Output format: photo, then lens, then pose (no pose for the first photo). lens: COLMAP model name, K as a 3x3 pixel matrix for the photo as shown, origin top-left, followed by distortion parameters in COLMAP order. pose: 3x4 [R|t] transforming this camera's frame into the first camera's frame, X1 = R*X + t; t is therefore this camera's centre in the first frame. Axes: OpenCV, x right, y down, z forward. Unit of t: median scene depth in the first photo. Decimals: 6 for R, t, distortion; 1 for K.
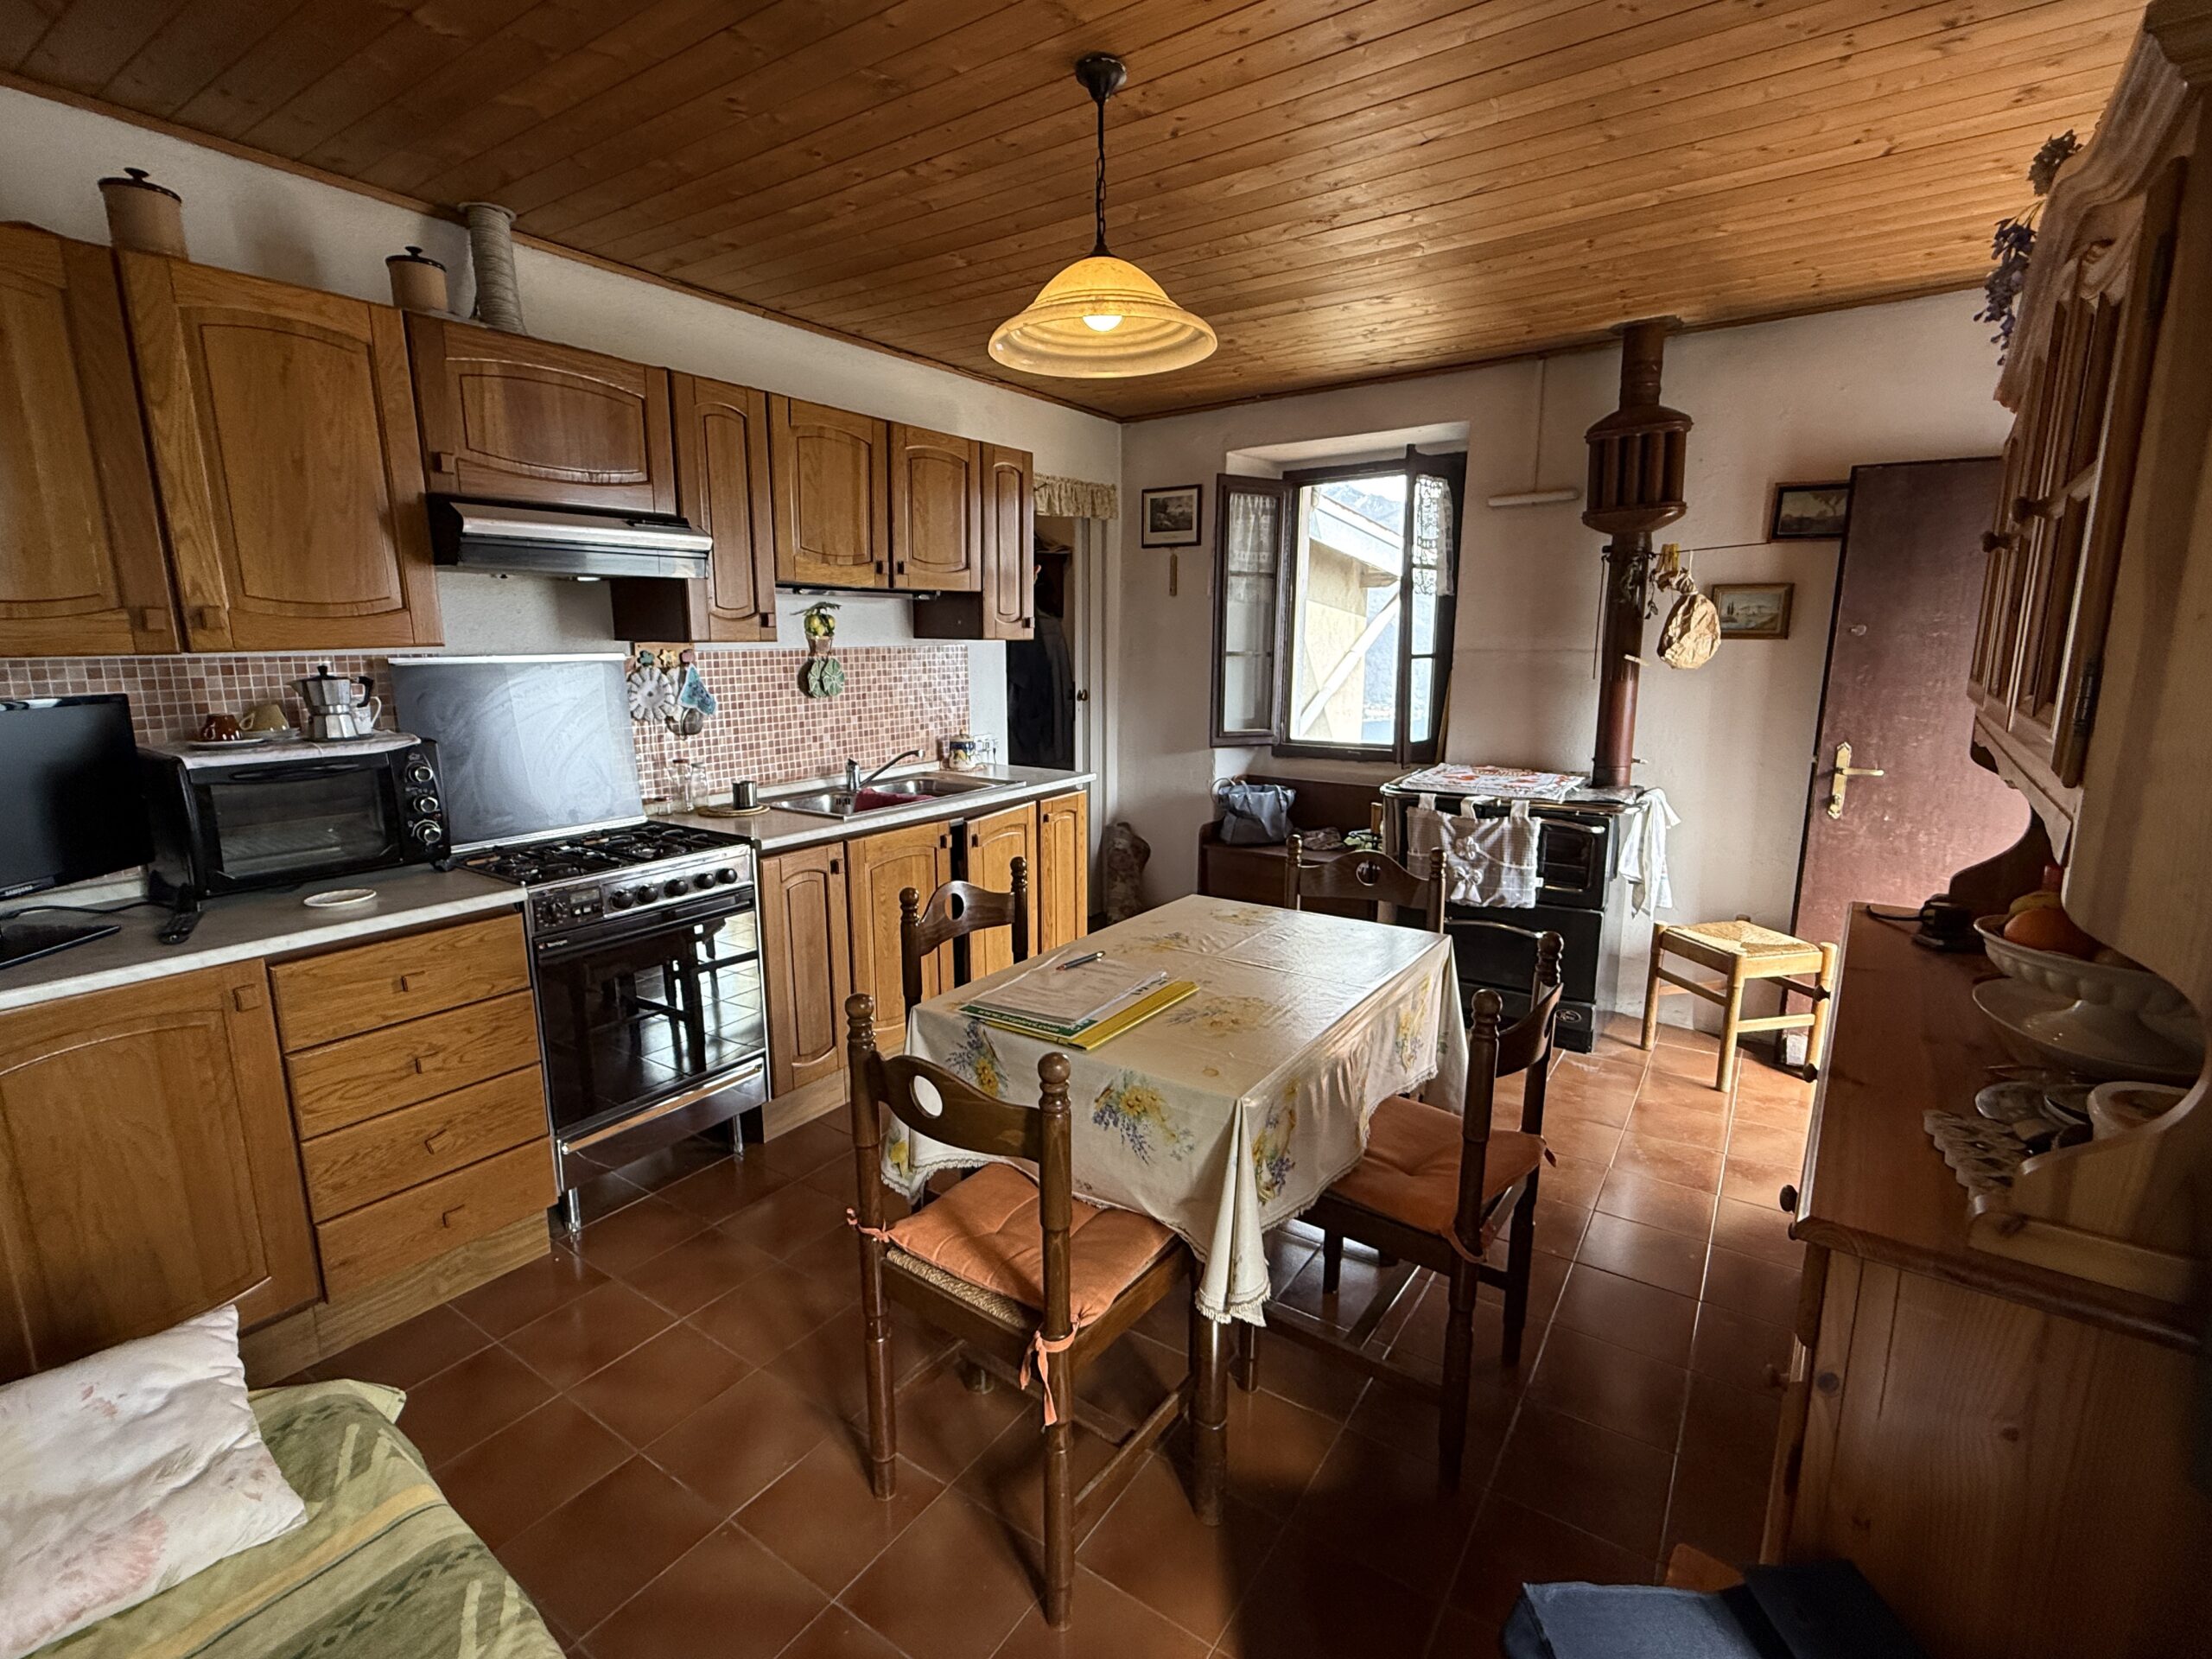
lens RADIAL K [[1019.7, 0, 1107.5], [0, 1019.7, 827.7], [0, 0, 1]] dist [0.001608, 0.000436]
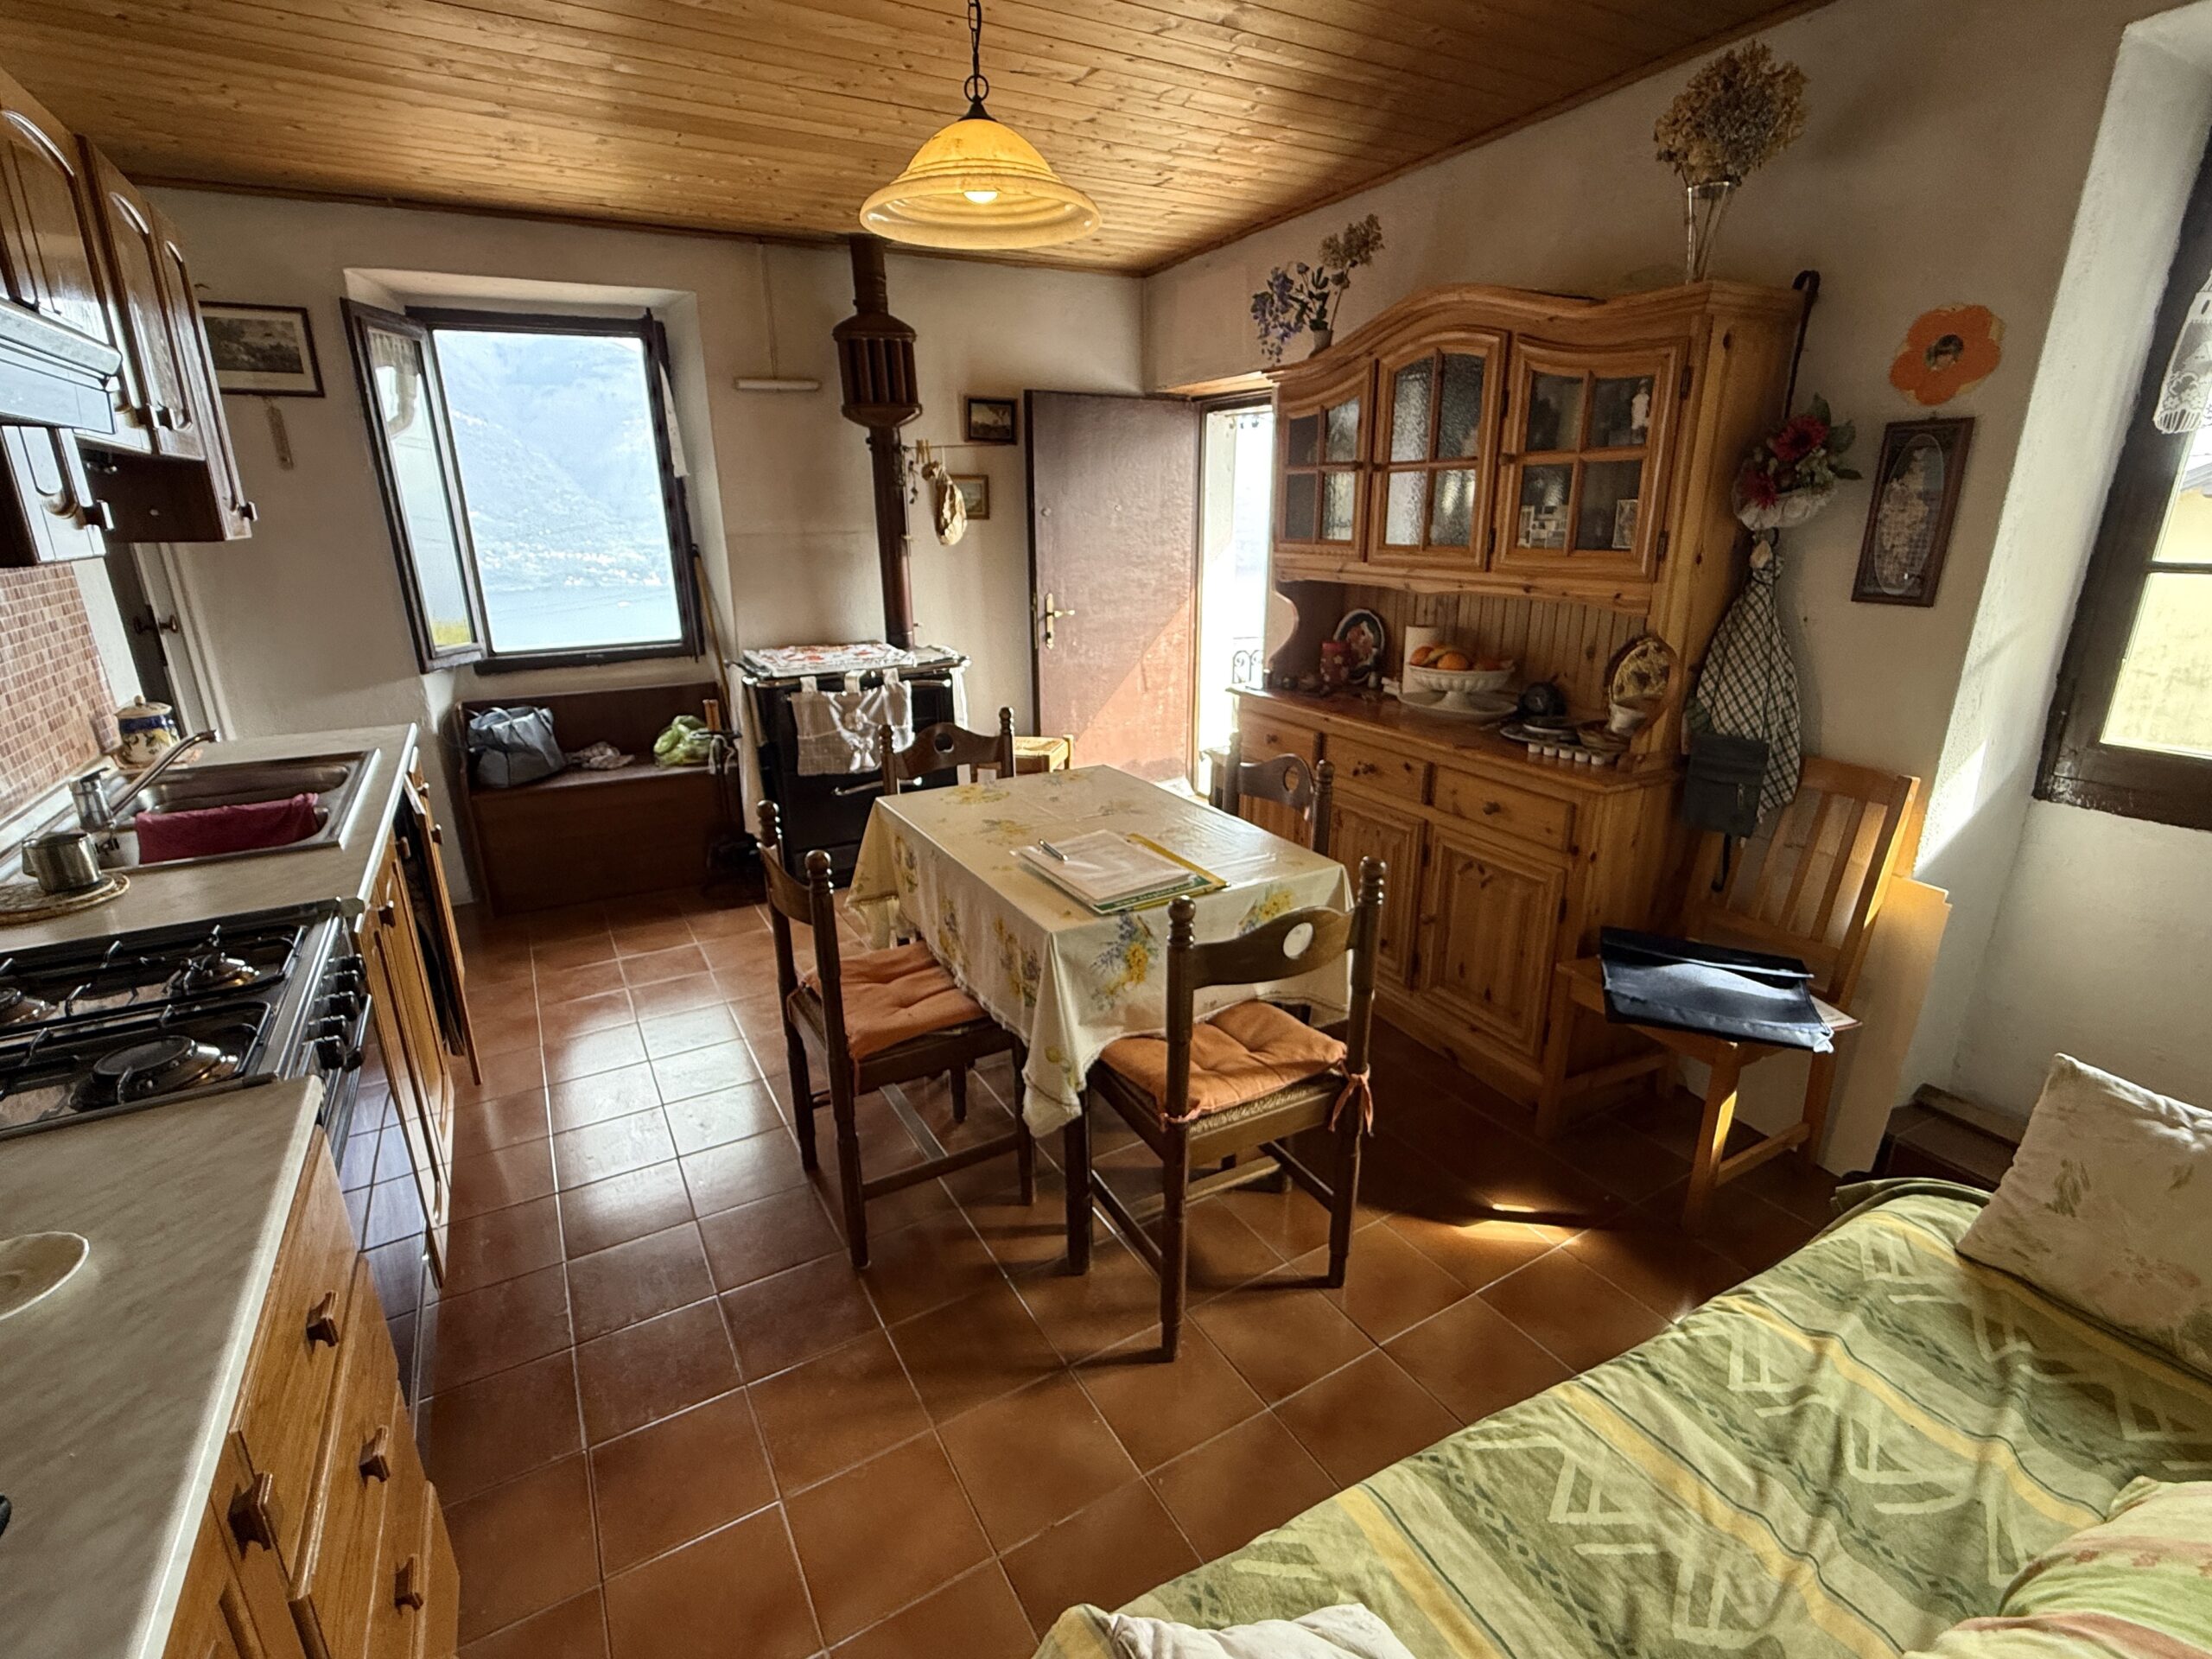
lens RADIAL K [[1019.7, 0, 1106.1], [0, 1019.7, 827.1], [0, 0, 1]] dist [0.001608, 0.000436]
pose [[0.440882, -0.275053, 0.854382, -0.496278], [0.175929, 0.959906, 0.218241, -0.061926], [-0.880155, 0.054092, 0.471595, 0.258059]]
